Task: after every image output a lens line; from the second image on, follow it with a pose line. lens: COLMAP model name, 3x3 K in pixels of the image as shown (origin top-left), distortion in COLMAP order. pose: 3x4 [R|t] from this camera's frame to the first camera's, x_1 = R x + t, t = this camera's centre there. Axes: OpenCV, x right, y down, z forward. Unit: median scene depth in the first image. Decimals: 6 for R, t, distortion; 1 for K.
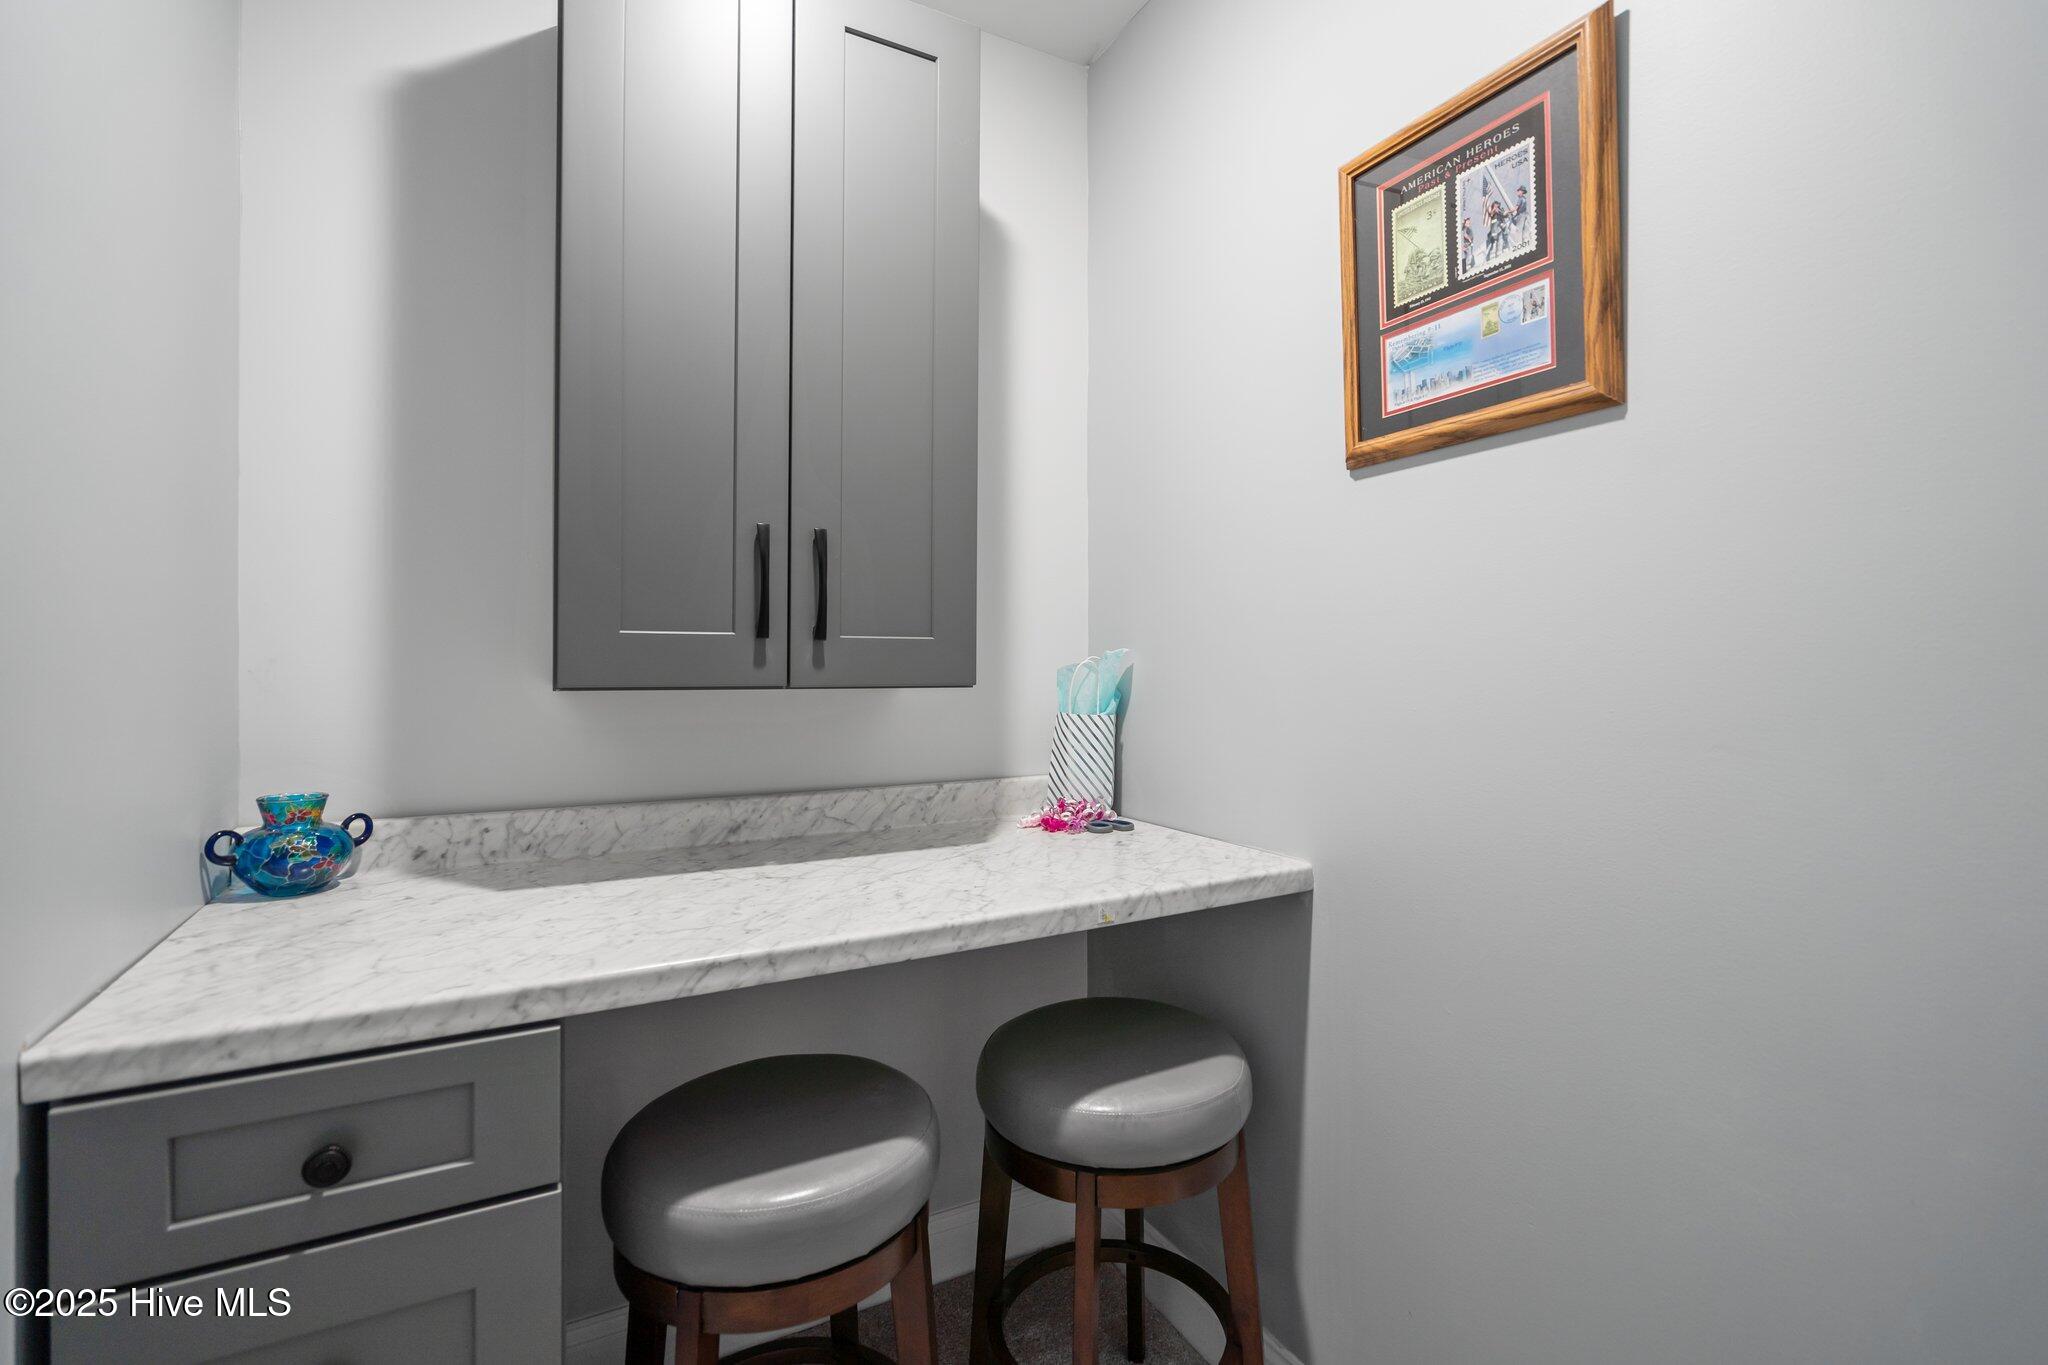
lens RADIAL K [[943.5, 0, 1024.1], [0, 943.5, 652.3], [0, 0, 1]] dist [-0.002228, -0.000258]
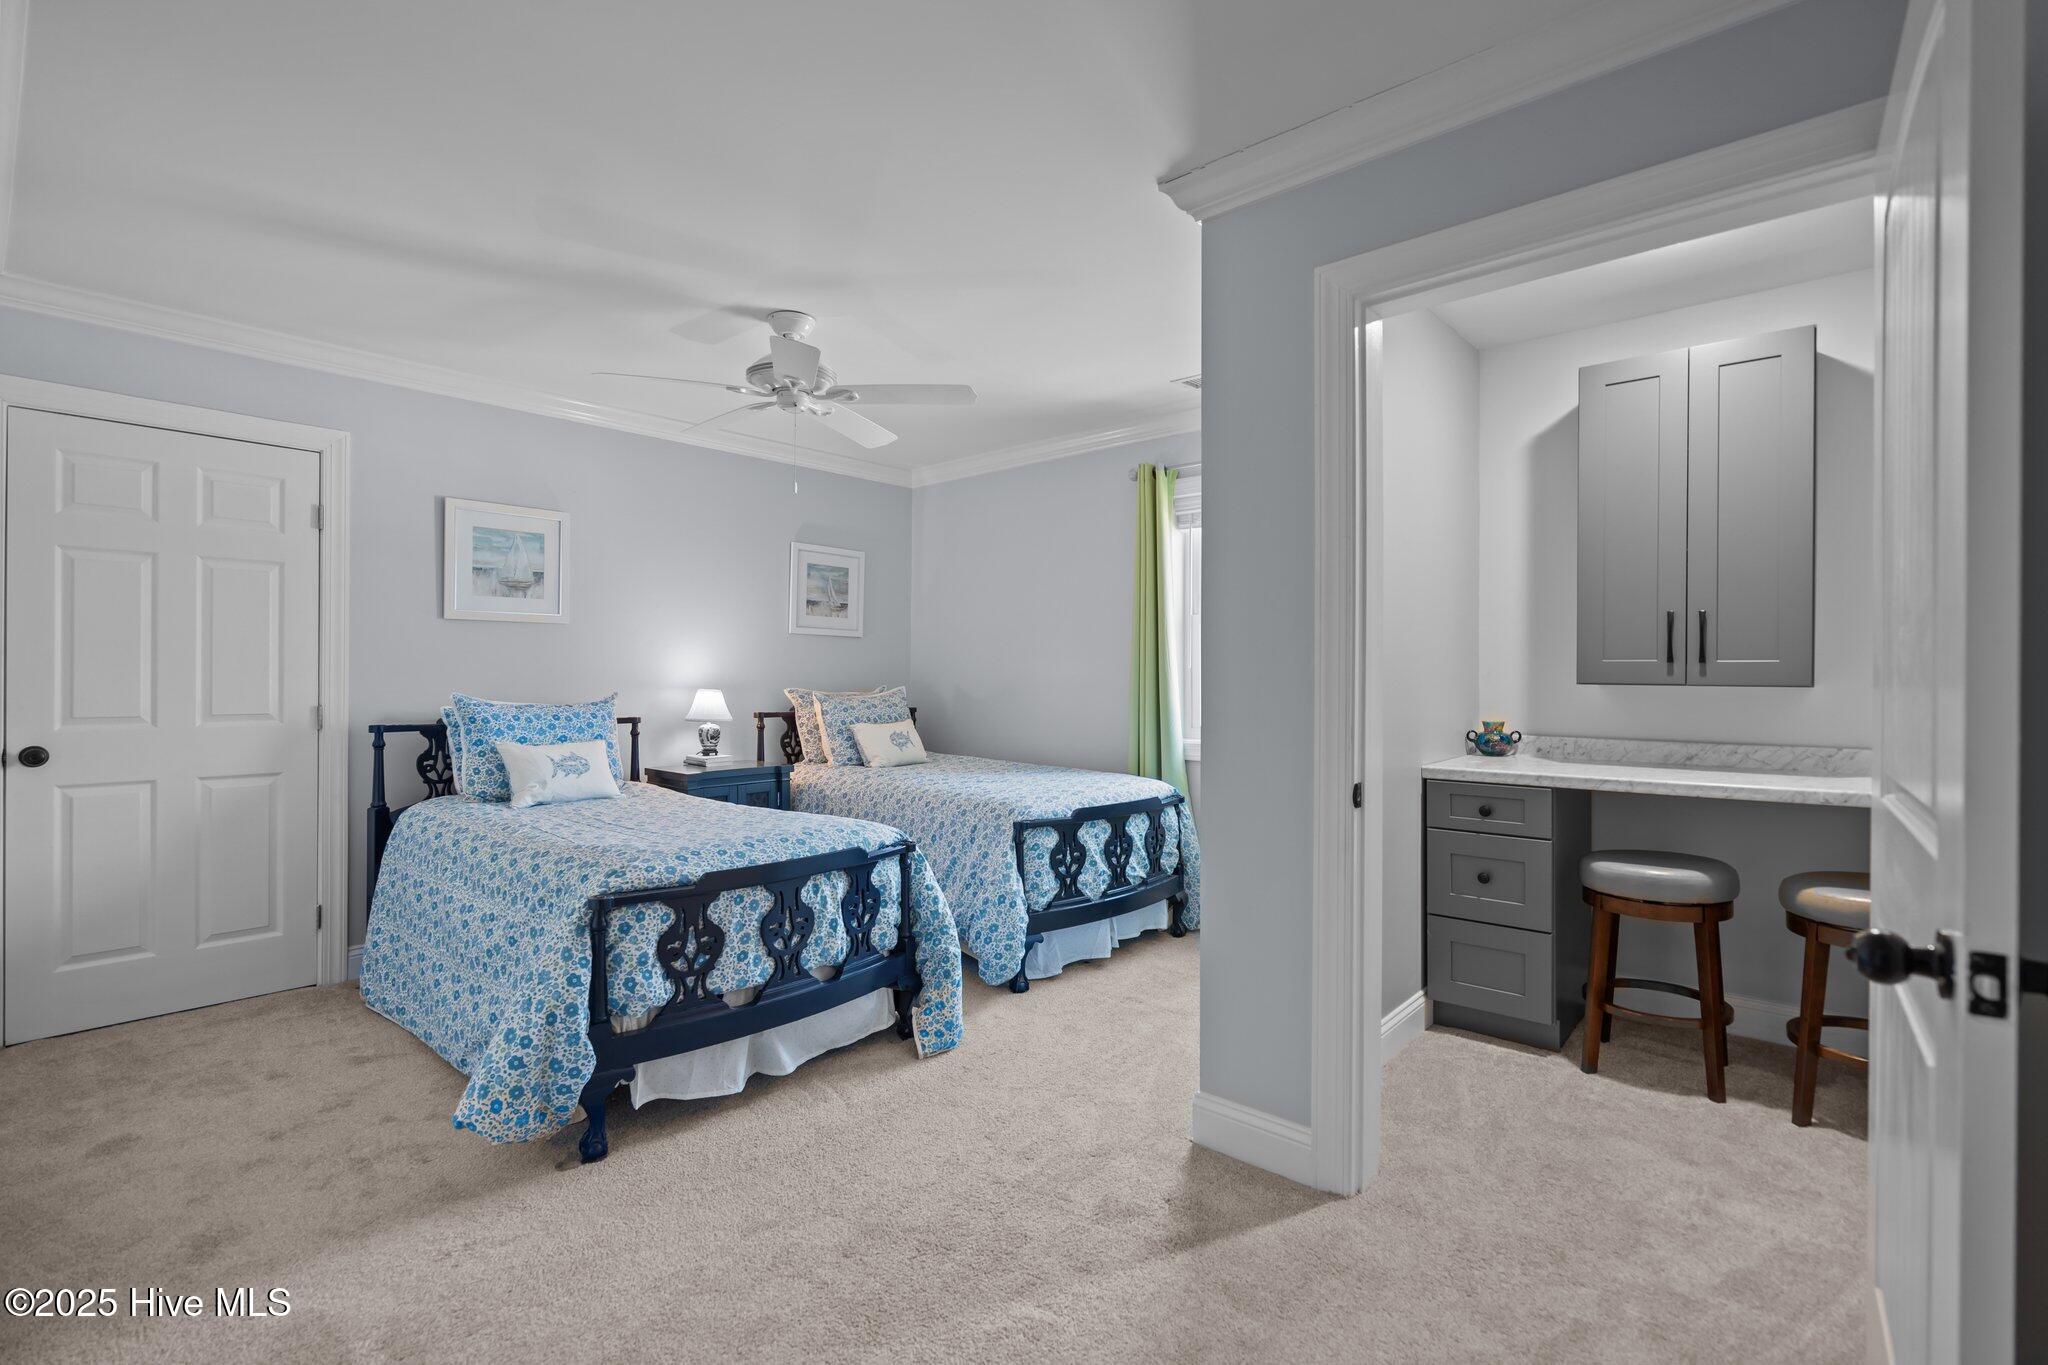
lens RADIAL K [[930.7, 0, 1022.0], [0, 930.7, 686.0], [0, 0, 1]] dist [-0.003374, 0.000972]
pose [[0.347011, 0.010069, -0.937807, 1.313291], [0.007473, 0.999881, 0.013500, -0.001203], [0.937831, -0.011692, 0.346894, -1.258651]]
